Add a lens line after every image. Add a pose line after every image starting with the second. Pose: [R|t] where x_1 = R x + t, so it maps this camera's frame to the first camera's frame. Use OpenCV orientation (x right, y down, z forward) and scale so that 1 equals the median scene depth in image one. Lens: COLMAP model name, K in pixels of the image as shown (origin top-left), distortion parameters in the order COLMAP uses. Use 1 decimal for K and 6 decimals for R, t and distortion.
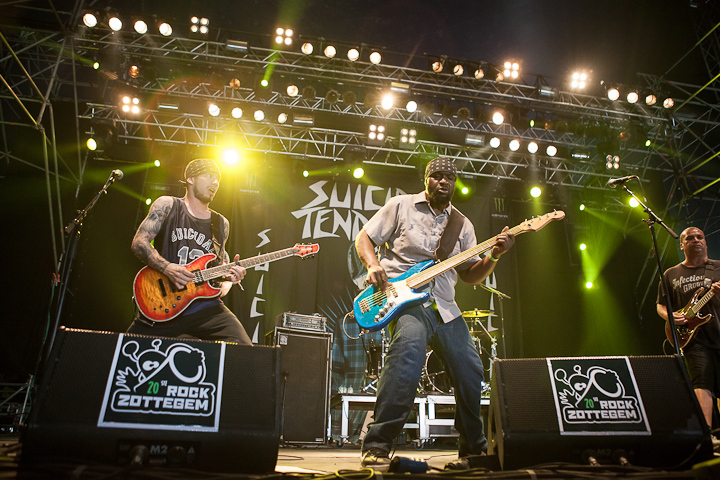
lens RADIAL K [[488.5, 0, 360.5], [0, 488.5, 242.0], [0, 0, 1]] dist [-0.077963, 0.002823]
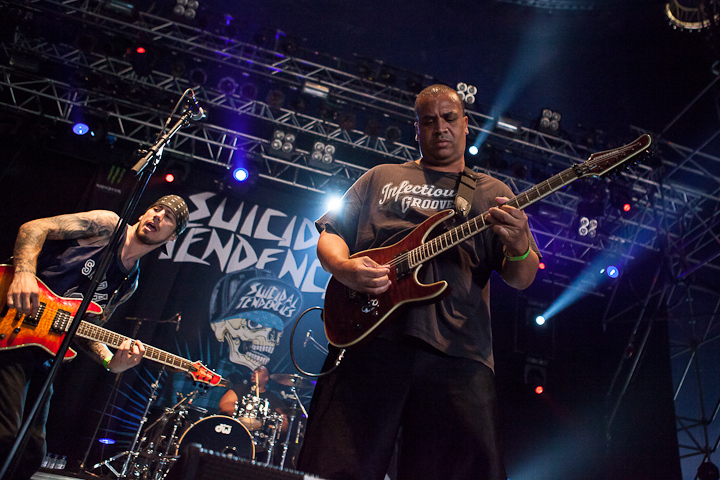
lens RADIAL K [[607.1, 0, 423.7], [0, 607.1, 210.2], [0, 0, 1]] dist [-0.102294, 0.079724]
pose [[0.986466, 0.157936, 0.044047, 0.227534], [-0.147967, 0.973237, -0.175825, 0.020971], [-0.070638, 0.166928, 0.983435, 0.041905]]
